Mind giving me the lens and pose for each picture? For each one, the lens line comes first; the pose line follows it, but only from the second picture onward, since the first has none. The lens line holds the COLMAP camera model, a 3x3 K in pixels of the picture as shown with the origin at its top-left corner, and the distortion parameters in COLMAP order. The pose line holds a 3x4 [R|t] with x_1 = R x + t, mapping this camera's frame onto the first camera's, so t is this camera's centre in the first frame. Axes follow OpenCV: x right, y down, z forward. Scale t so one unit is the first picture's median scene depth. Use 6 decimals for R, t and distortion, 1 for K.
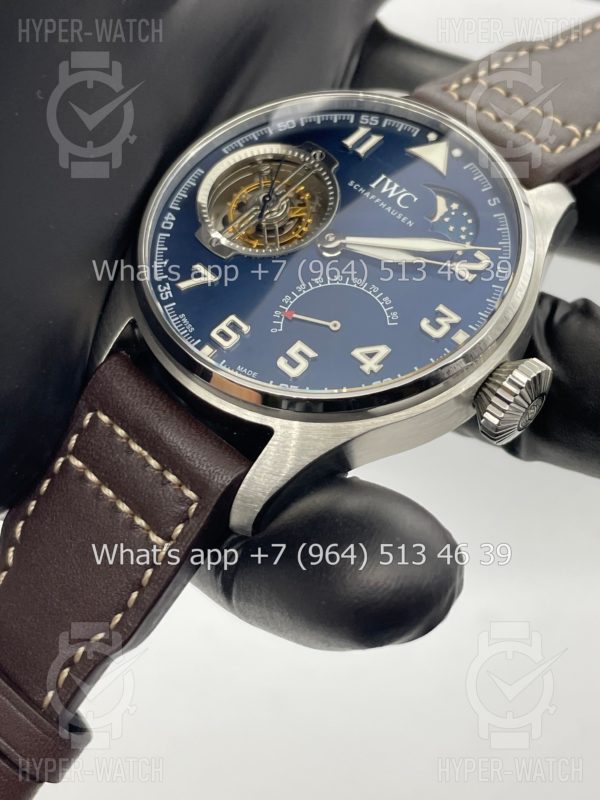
lens RADIAL K [[1265.7, 0, 299.3], [0, 1265.7, 393.7], [0, 0, 1]] dist [0.101590, 0.000000]
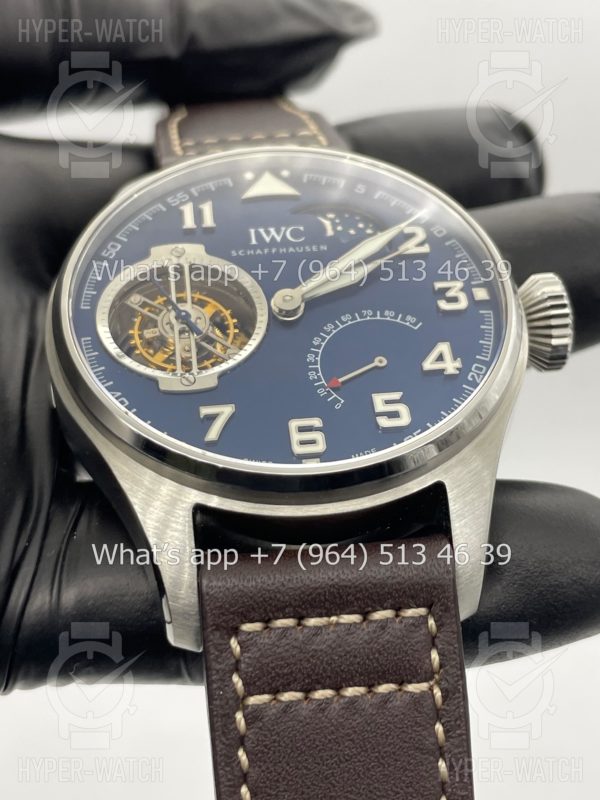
lens RADIAL K [[1265.7, 0, 307.0], [0, 1265.7, 385.9], [0, 0, 1]] dist [0.101590, 0.000000]
pose [[0.618956, -0.534825, 0.575201, -0.503522], [0.623154, 0.780173, 0.054853, -0.118180], [-0.478094, 0.324487, 0.816171, 0.316915]]
